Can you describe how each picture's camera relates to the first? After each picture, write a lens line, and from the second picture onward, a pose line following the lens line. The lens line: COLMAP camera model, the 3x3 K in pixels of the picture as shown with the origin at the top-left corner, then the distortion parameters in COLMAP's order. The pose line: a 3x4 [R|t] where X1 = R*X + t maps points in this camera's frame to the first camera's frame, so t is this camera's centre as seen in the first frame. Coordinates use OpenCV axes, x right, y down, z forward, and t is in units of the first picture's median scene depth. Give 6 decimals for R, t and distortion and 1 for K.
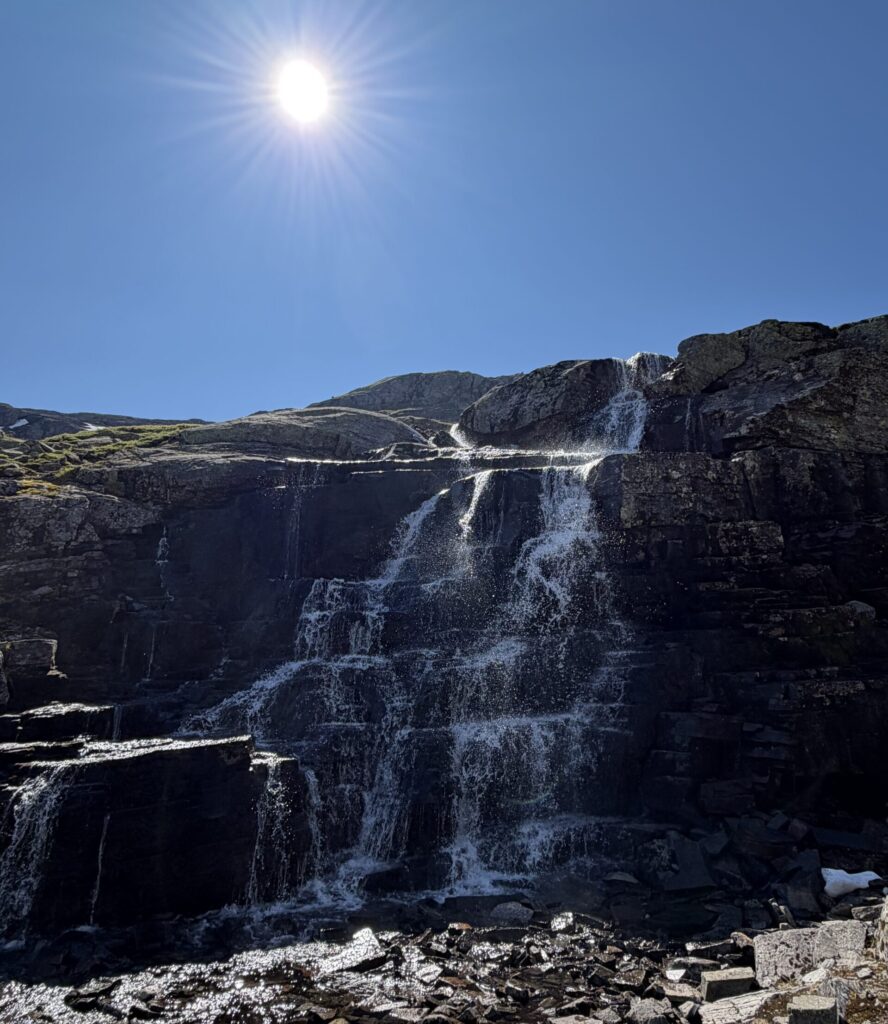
lens RADIAL K [[711.5, 0, 442.6], [0, 711.5, 518.4], [0, 0, 1]] dist [-0.004314, -0.001199]
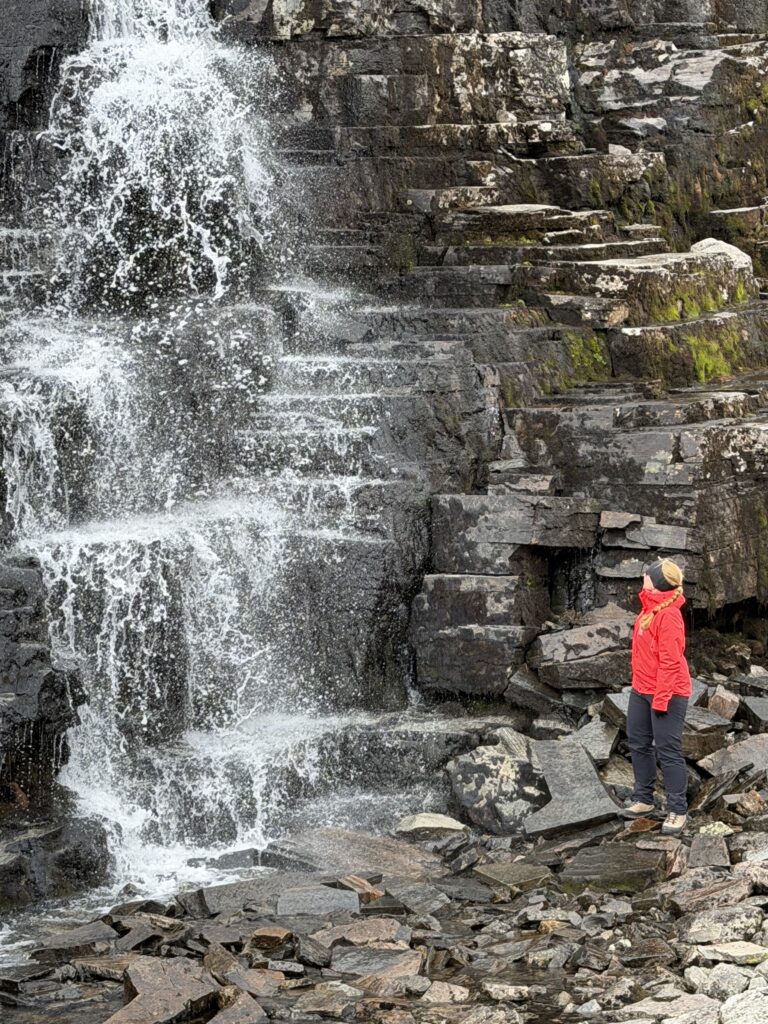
lens RADIAL K [[2371.4, 0, 386.3], [0, 2371.4, 512.8], [0, 0, 1]] dist [0.124081, 0.000000]
pose [[0.842656, -0.040316, 0.536941, -0.411755], [-0.116915, 0.959703, 0.255542, -0.078694], [-0.525607, -0.278110, 0.803985, -0.164900]]
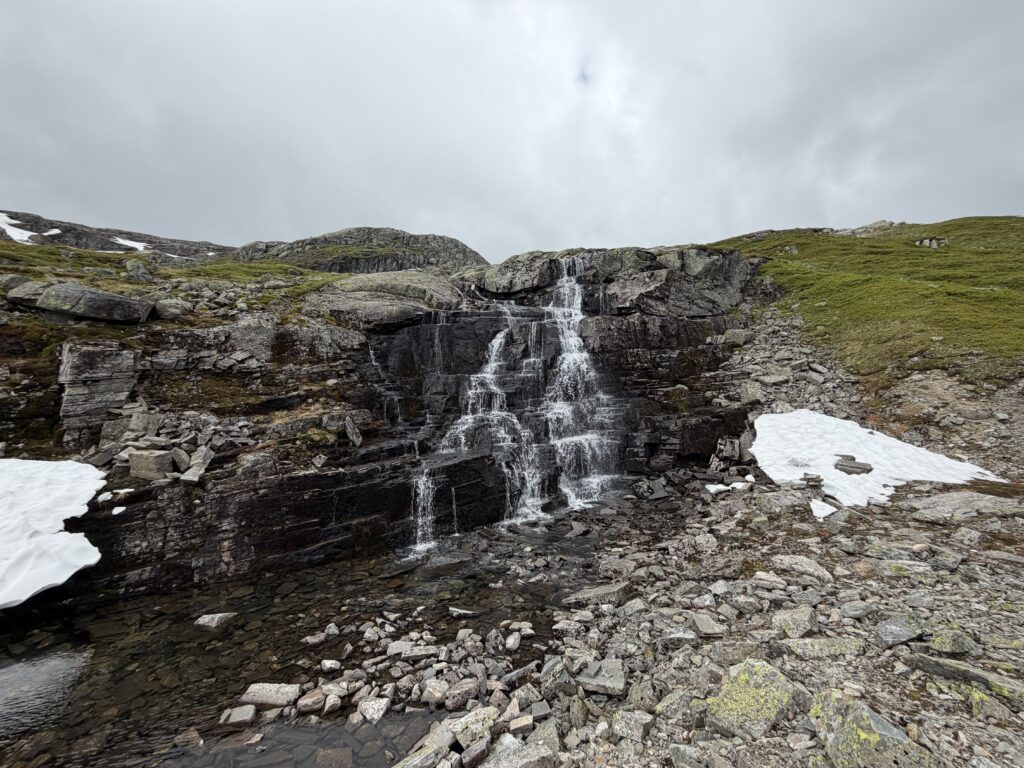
lens RADIAL K [[405.9, 0, 512.0], [0, 405.9, 377.7], [0, 0, 1]] dist [0.002311, 0.000069]
pose [[0.950324, 0.003003, 0.311246, -0.383300], [-0.045777, 0.990428, 0.130215, -0.059226], [-0.307876, -0.137994, 0.941366, -0.122510]]
